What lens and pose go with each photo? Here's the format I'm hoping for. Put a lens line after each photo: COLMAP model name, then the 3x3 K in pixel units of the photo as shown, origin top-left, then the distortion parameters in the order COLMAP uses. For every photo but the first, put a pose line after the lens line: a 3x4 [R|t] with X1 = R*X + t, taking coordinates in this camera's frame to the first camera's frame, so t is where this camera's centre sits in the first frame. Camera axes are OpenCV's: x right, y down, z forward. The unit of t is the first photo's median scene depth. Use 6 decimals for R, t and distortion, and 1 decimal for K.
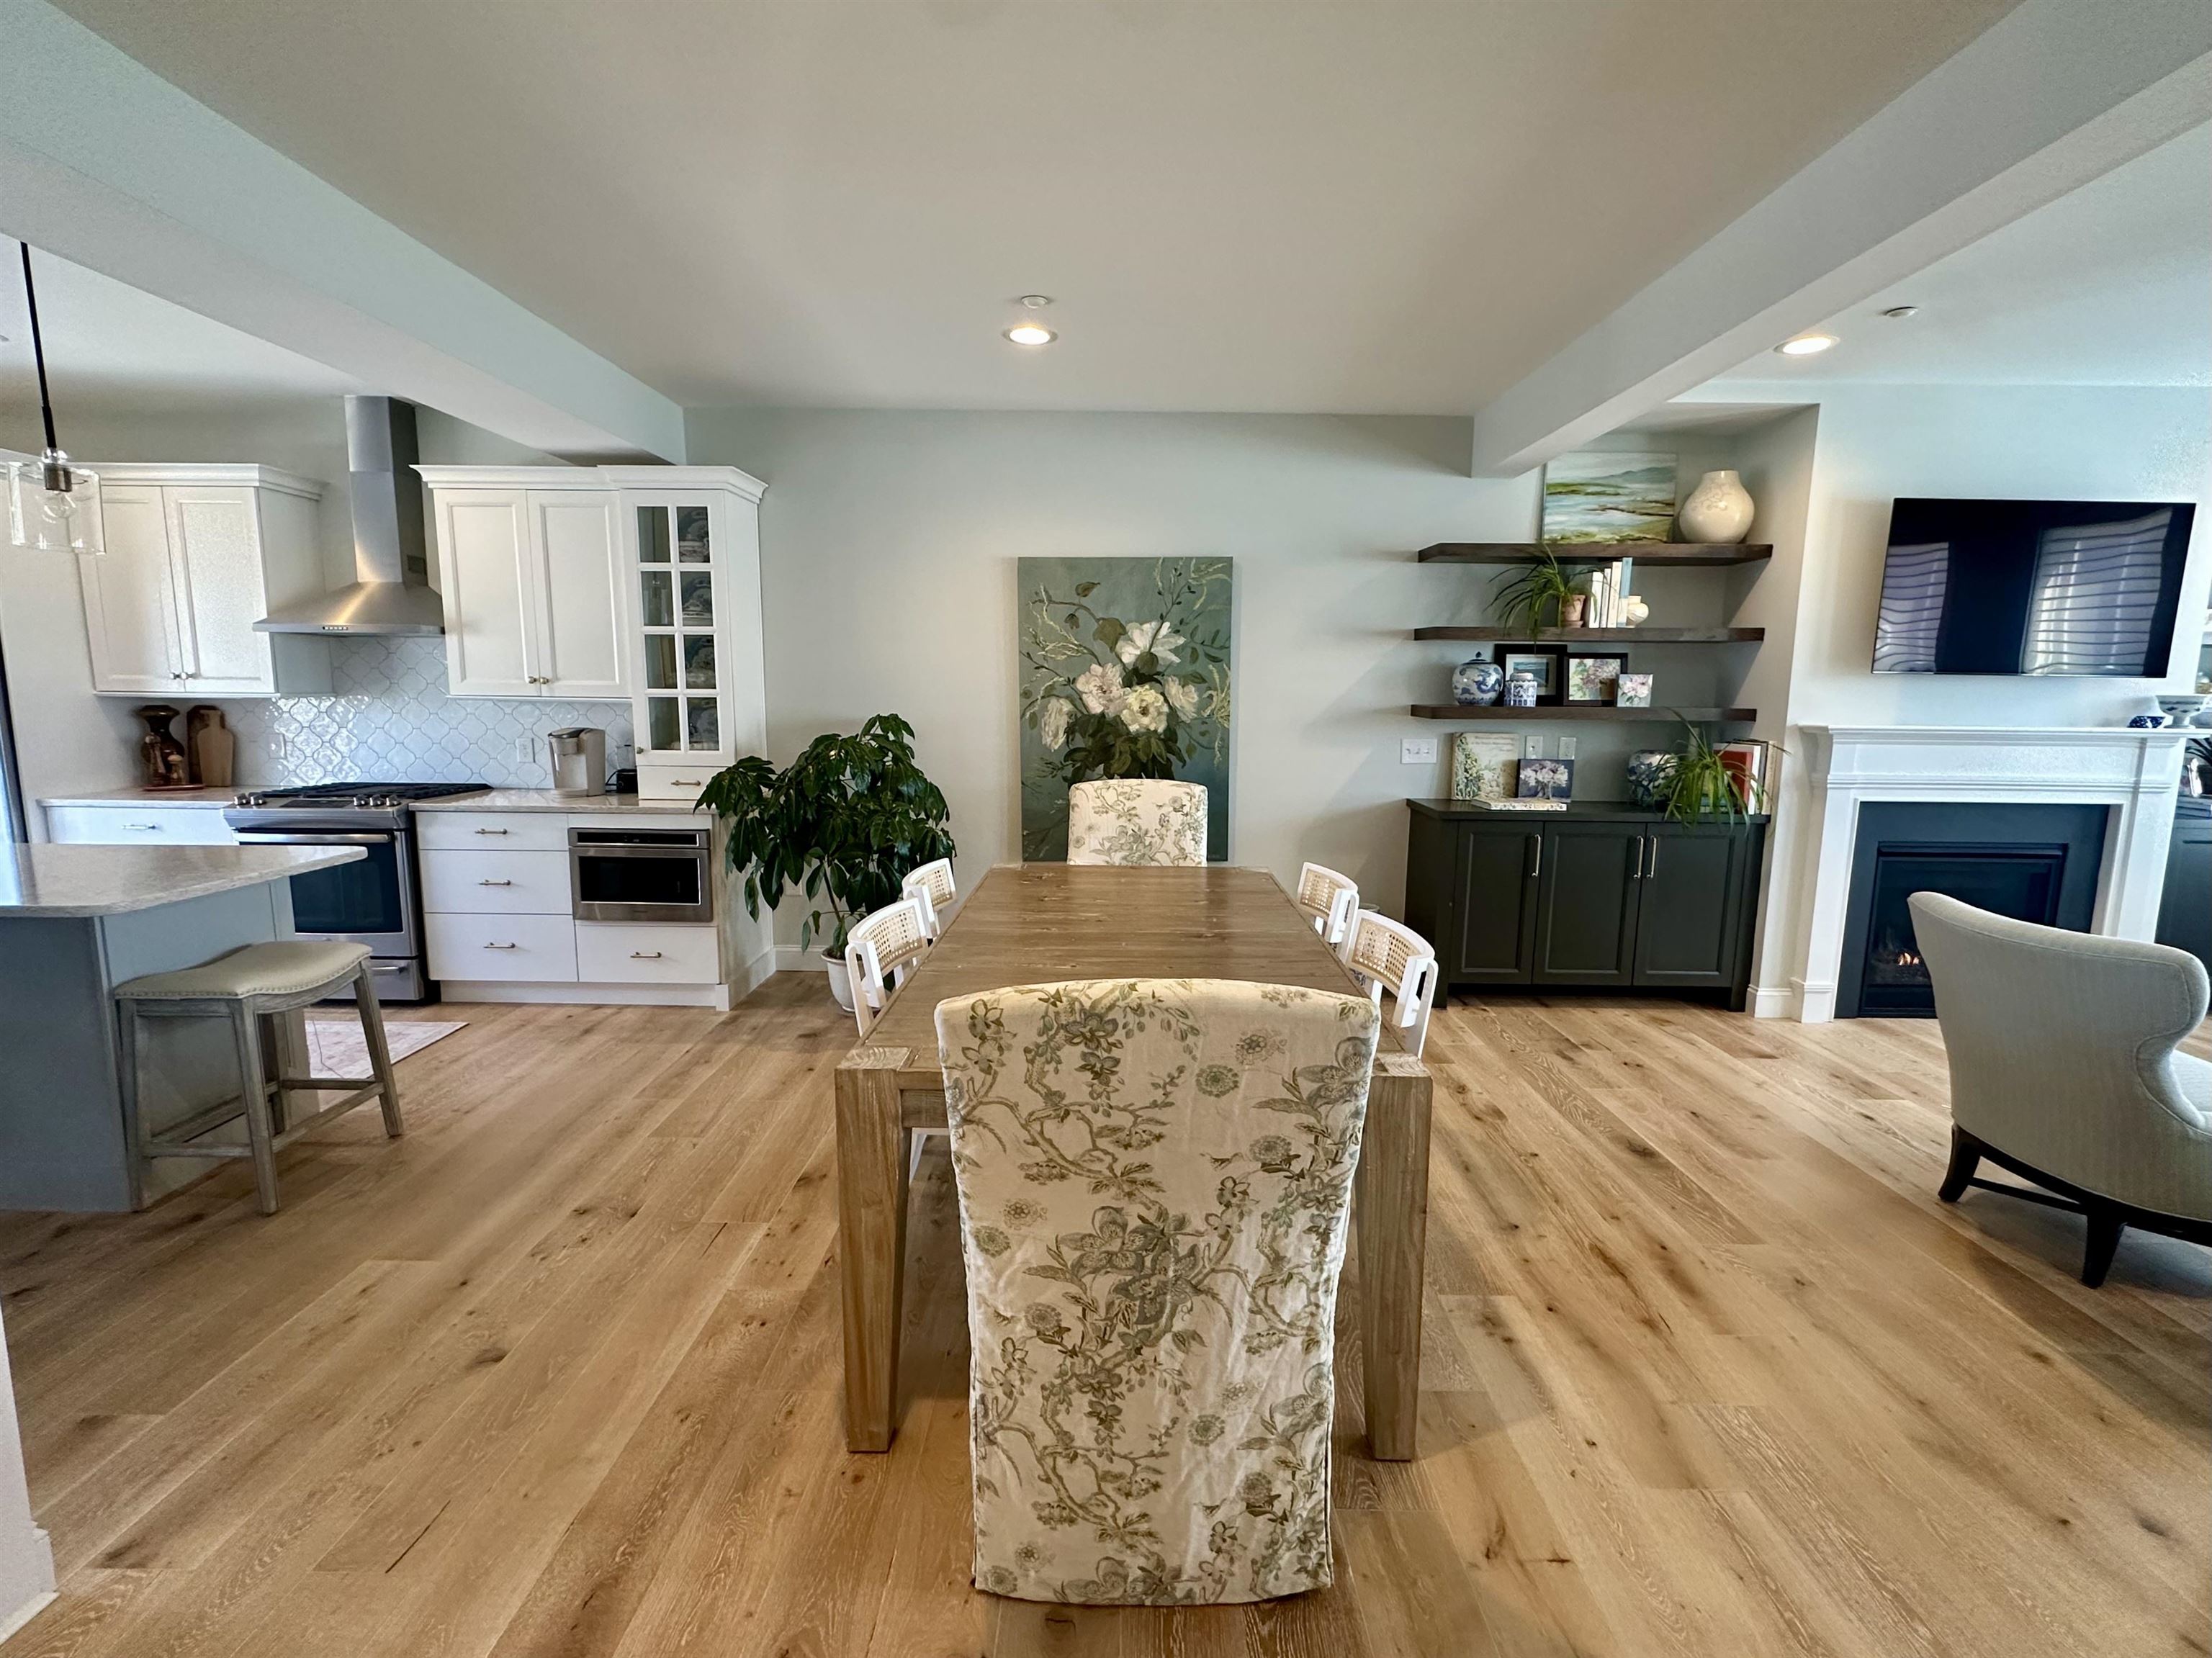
lens RADIAL K [[951.0, 0, 1119.5], [0, 951.0, 838.4], [0, 0, 1]] dist [-0.003654, 0.000008]
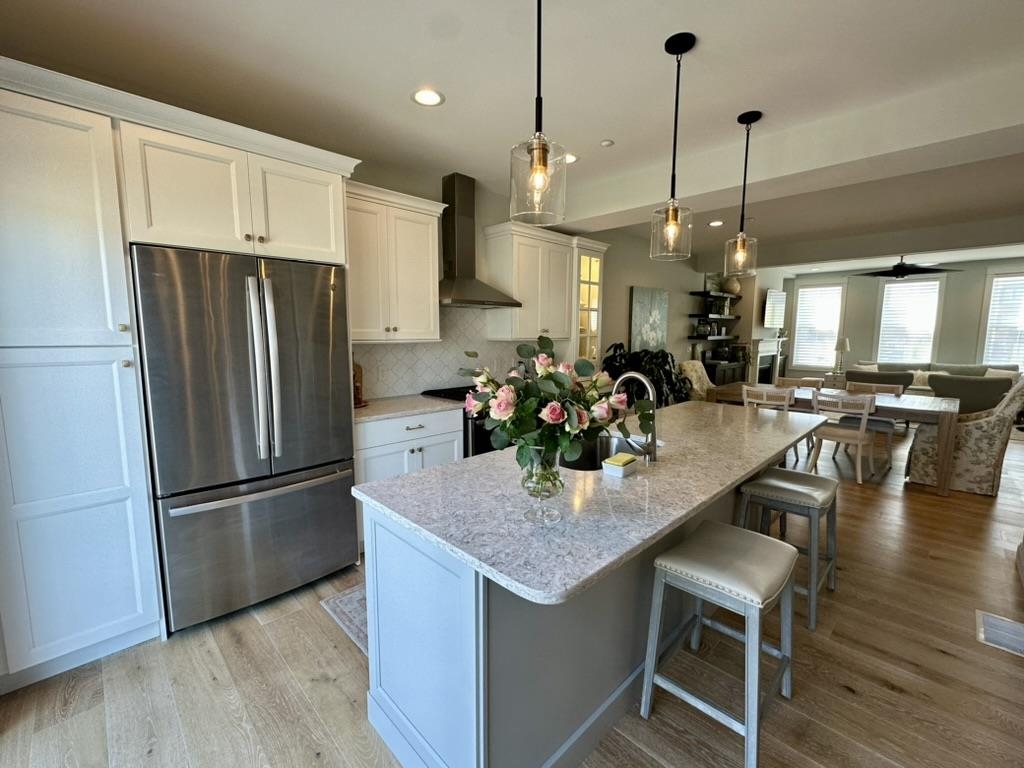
lens RADIAL K [[436.3, 0, 511.1], [0, 436.3, 385.8], [0, 0, 1]] dist [-0.006787, 0.000603]
pose [[0.705749, -0.095323, 0.702020, -1.297594], [0.110856, 0.993559, 0.023464, -0.071538], [-0.699735, 0.061264, 0.711770, 0.349689]]
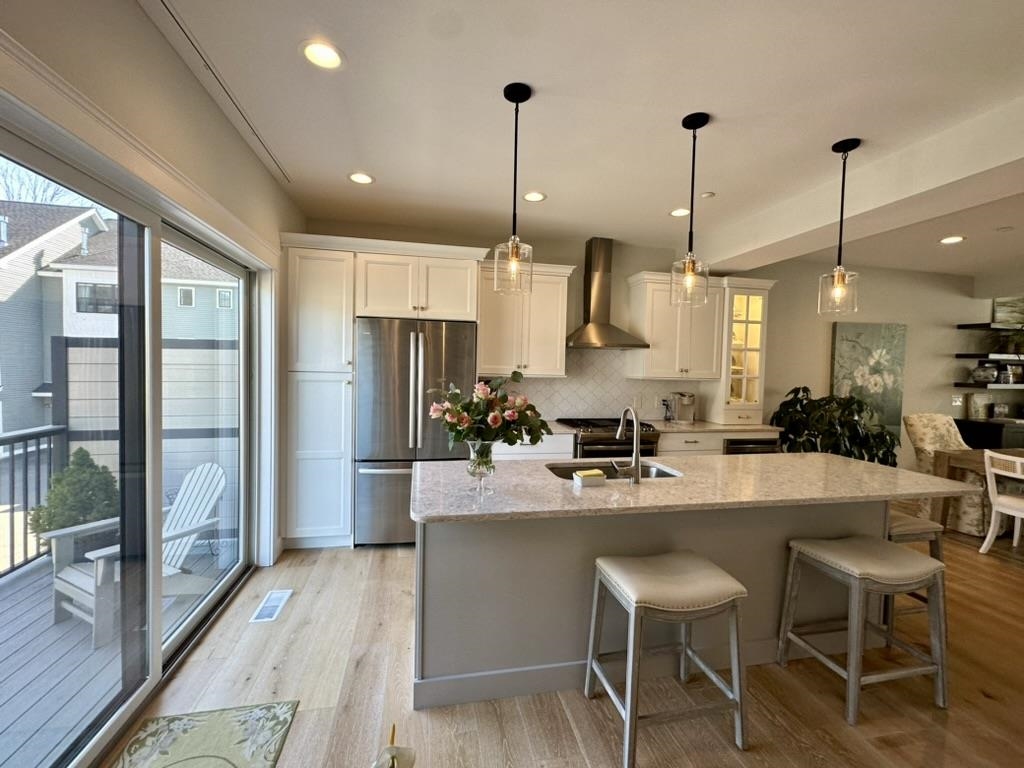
lens RADIAL K [[436.3, 0, 507.7], [0, 436.3, 387.2], [0, 0, 1]] dist [-0.006787, 0.000603]
pose [[0.977595, 0.001797, 0.210488, -1.155614], [0.019608, 0.994838, -0.099561, -0.035955], [-0.209581, 0.101458, 0.972513, 0.116778]]
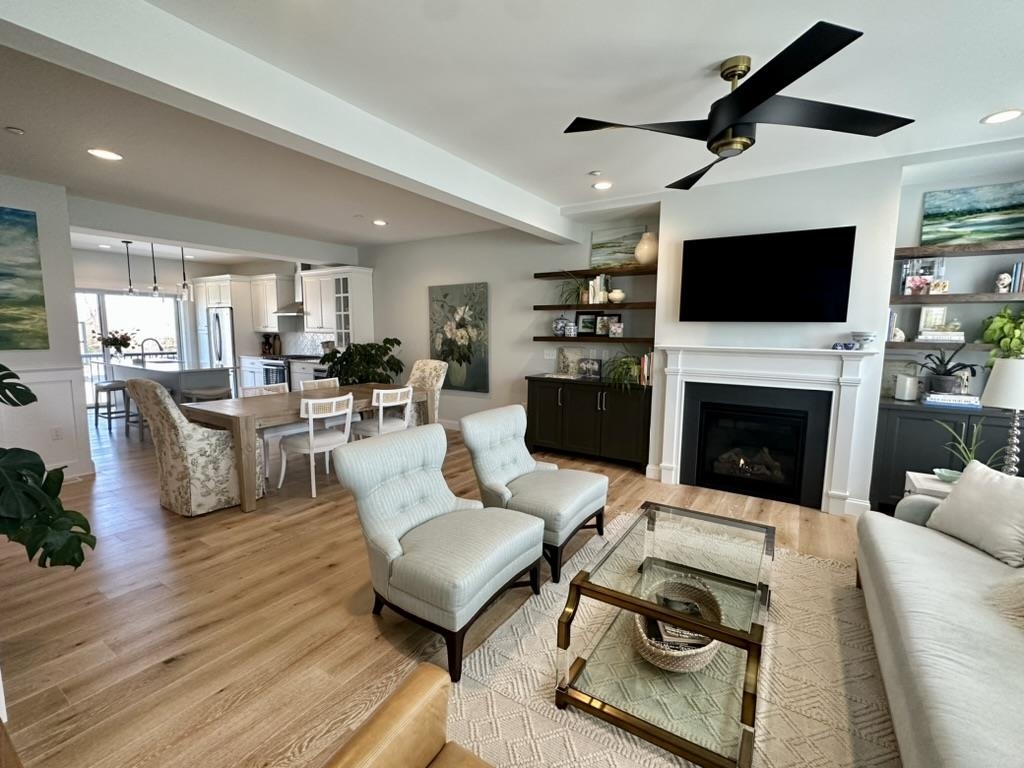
lens RADIAL K [[436.3, 0, 533.4], [0, 436.3, 390.1], [0, 0, 1]] dist [-0.006787, 0.000603]
pose [[0.863350, 0.067778, -0.500033, 0.889938], [-0.082758, 0.996539, -0.007810, 0.015123], [0.497773, 0.048125, 0.865971, -0.014214]]
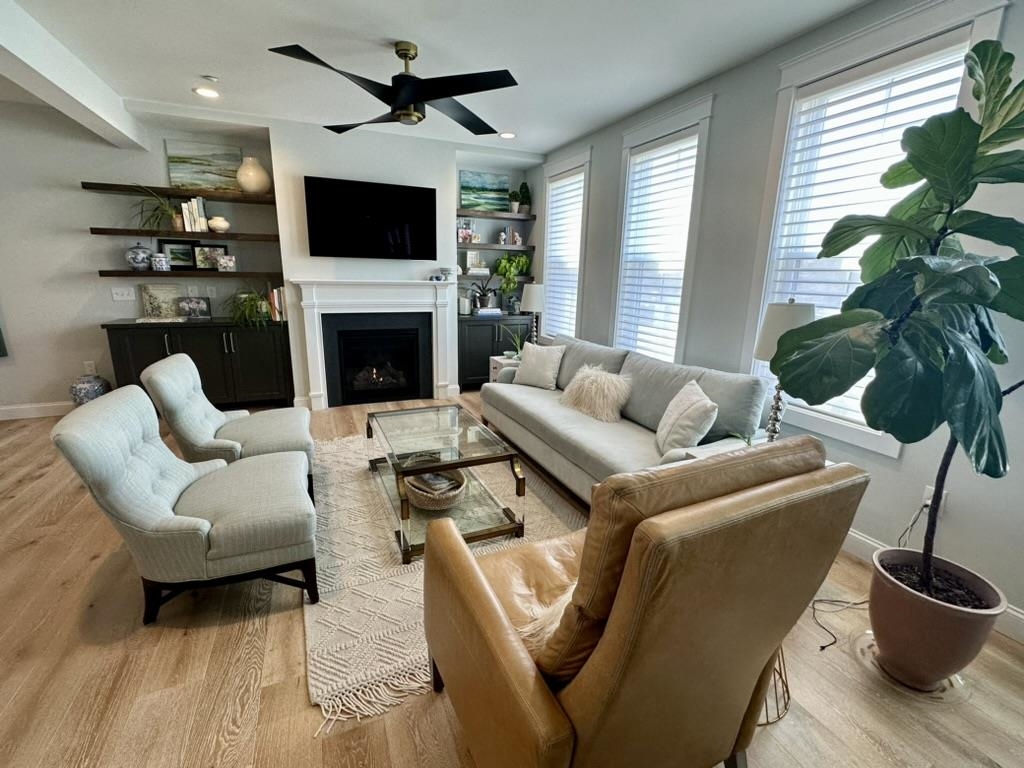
lens RADIAL K [[436.3, 0, 486.2], [0, 436.3, 383.2], [0, 0, 1]] dist [-0.006787, 0.000603]
pose [[0.921021, -0.087382, 0.379585, 0.668323], [0.050242, 0.993022, 0.106689, 0.033139], [-0.386259, -0.079192, 0.918985, -0.125159]]
